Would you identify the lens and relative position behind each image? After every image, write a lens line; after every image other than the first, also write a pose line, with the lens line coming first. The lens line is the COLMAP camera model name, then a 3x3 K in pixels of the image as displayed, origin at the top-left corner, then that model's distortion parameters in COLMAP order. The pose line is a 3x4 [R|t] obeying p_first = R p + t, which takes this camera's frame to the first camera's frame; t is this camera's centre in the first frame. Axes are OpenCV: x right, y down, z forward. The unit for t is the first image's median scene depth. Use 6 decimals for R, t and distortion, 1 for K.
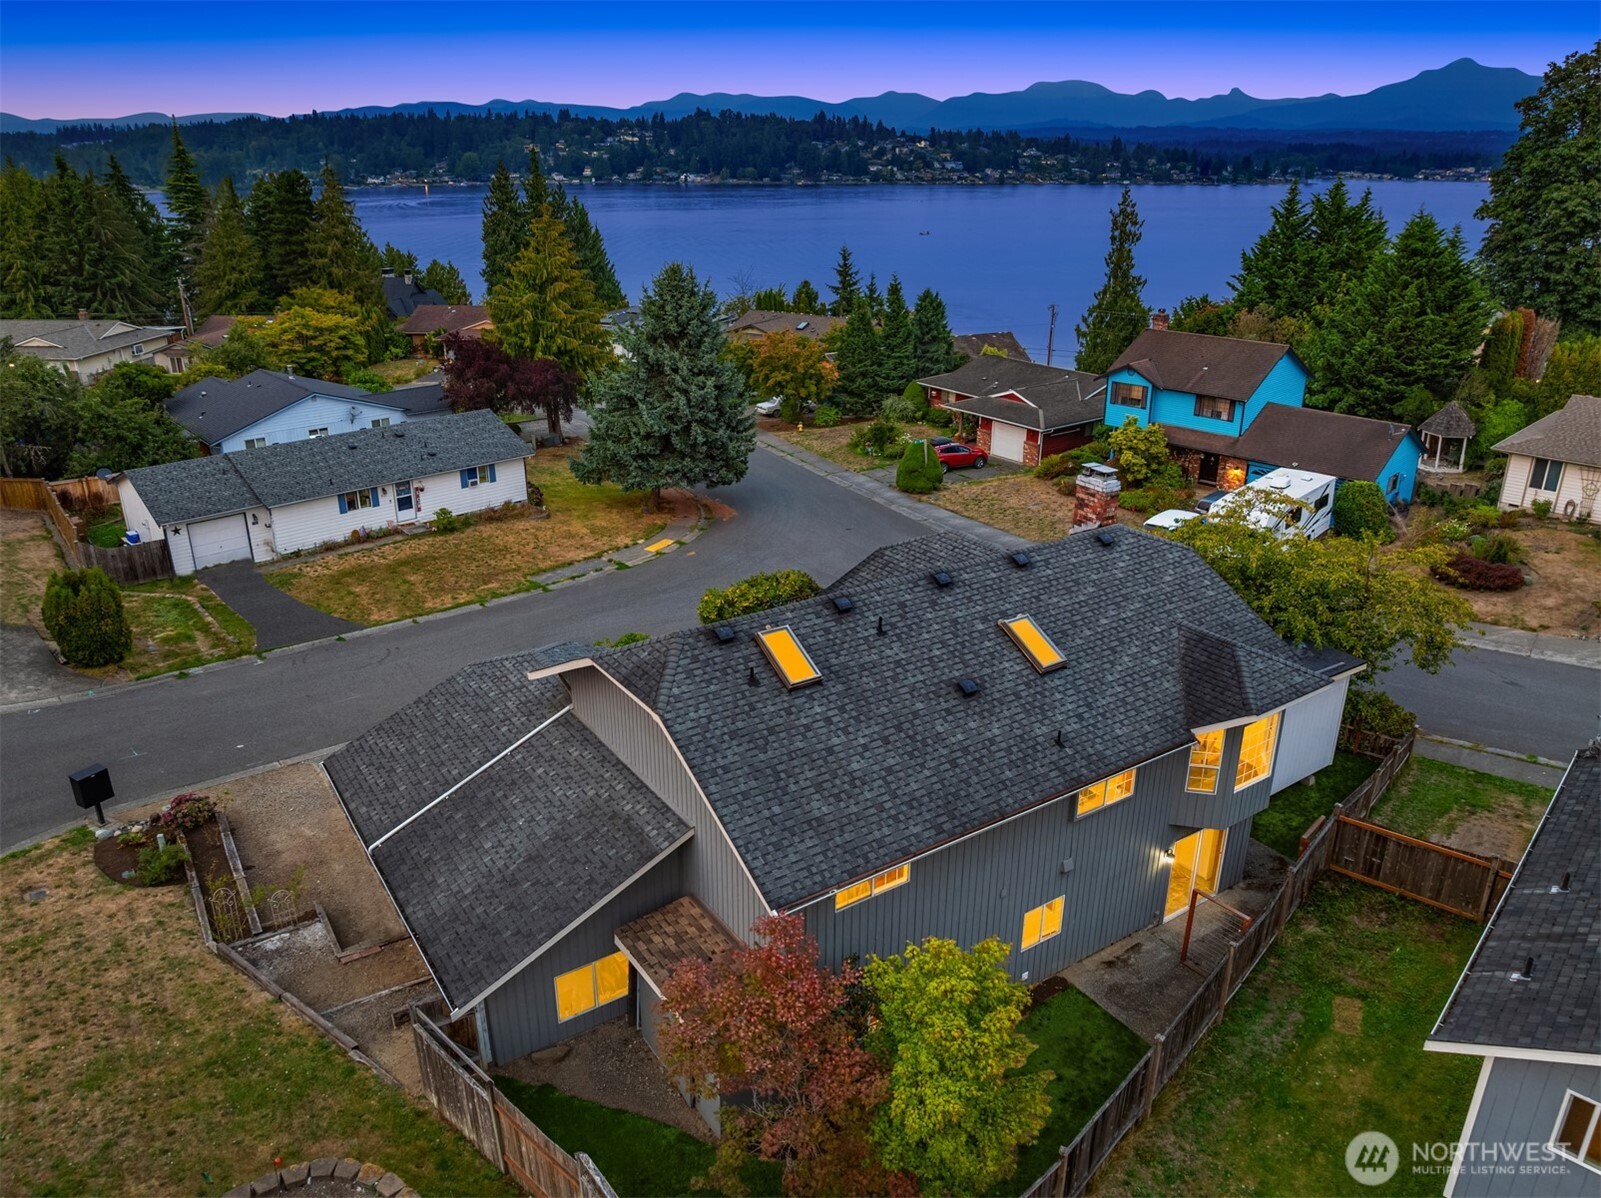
lens RADIAL K [[1127.2, 0, 800.5], [0, 1127.2, 599.0], [0, 0, 1]] dist [-0.045525, 0.013235]
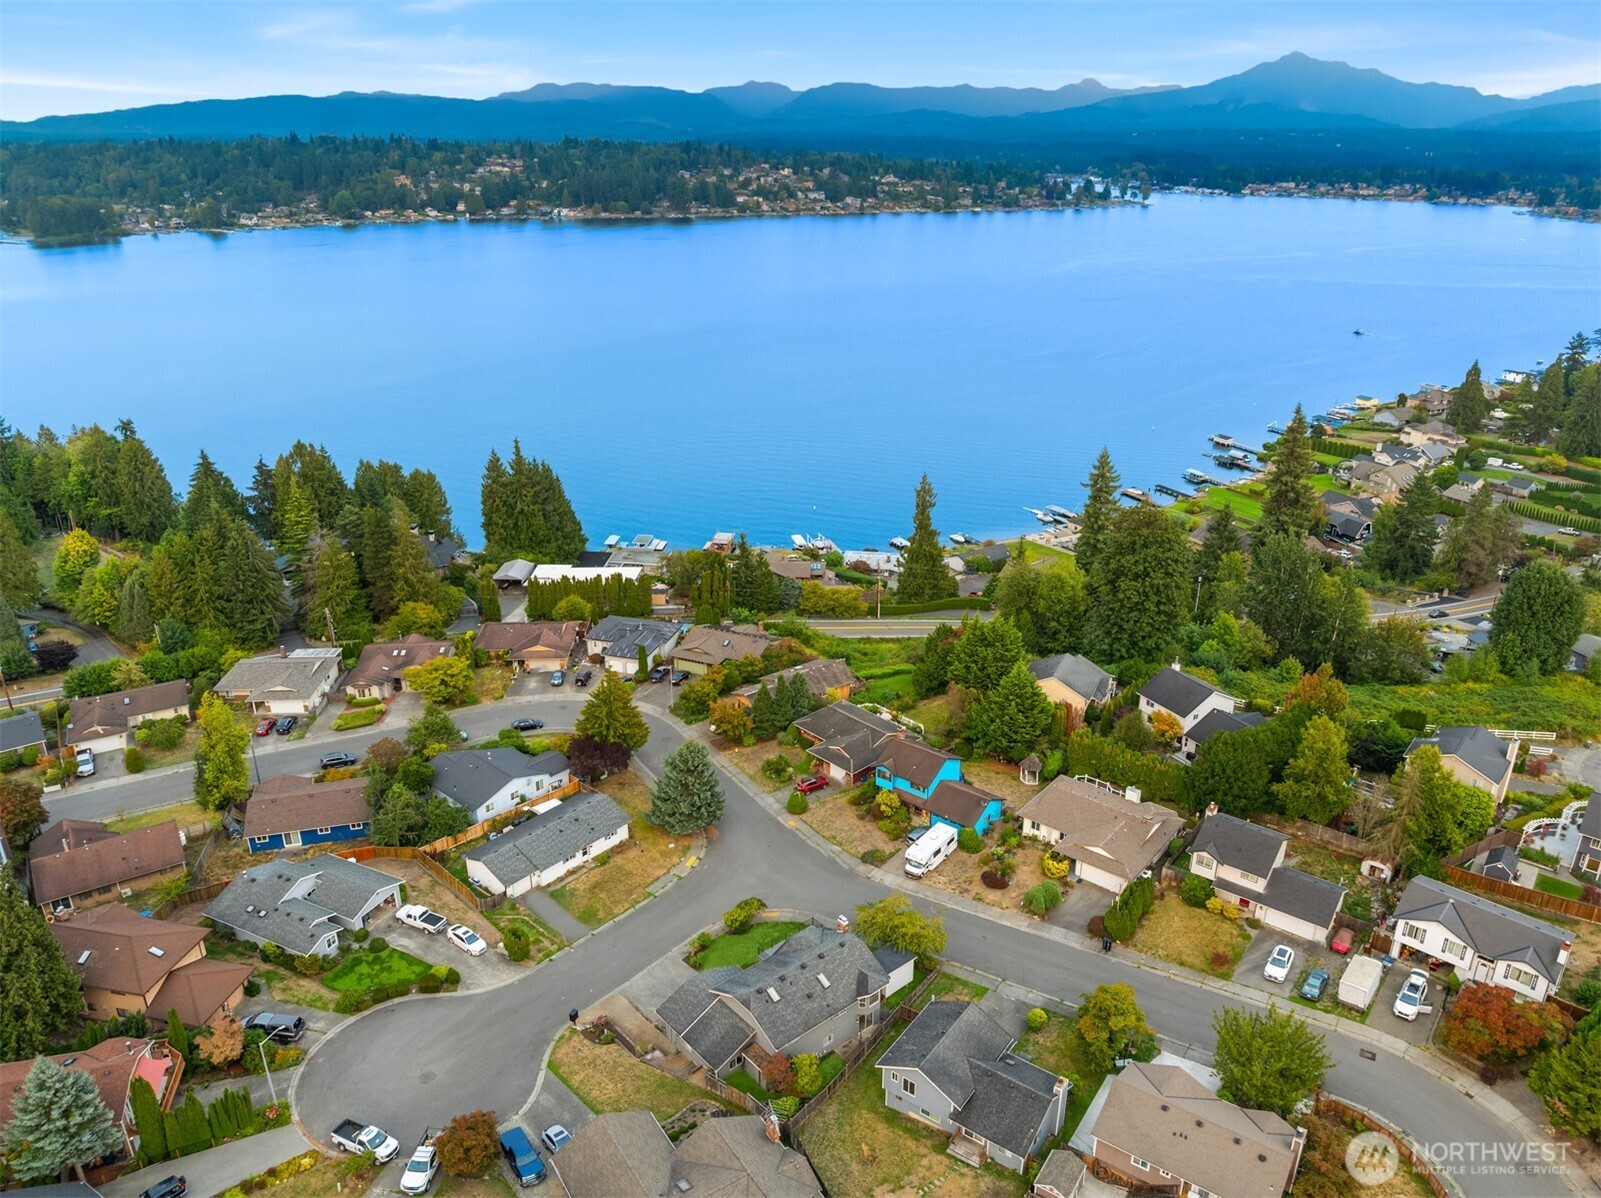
lens RADIAL K [[1127.2, 0, 800.5], [0, 1127.2, 599.0], [0, 0, 1]] dist [-0.045525, 0.013235]
pose [[0.993601, -0.045298, 0.103462, -0.027574], [0.044284, 0.998946, 0.012070, -0.148784], [-0.103900, -0.007411, 0.994560, -0.334543]]
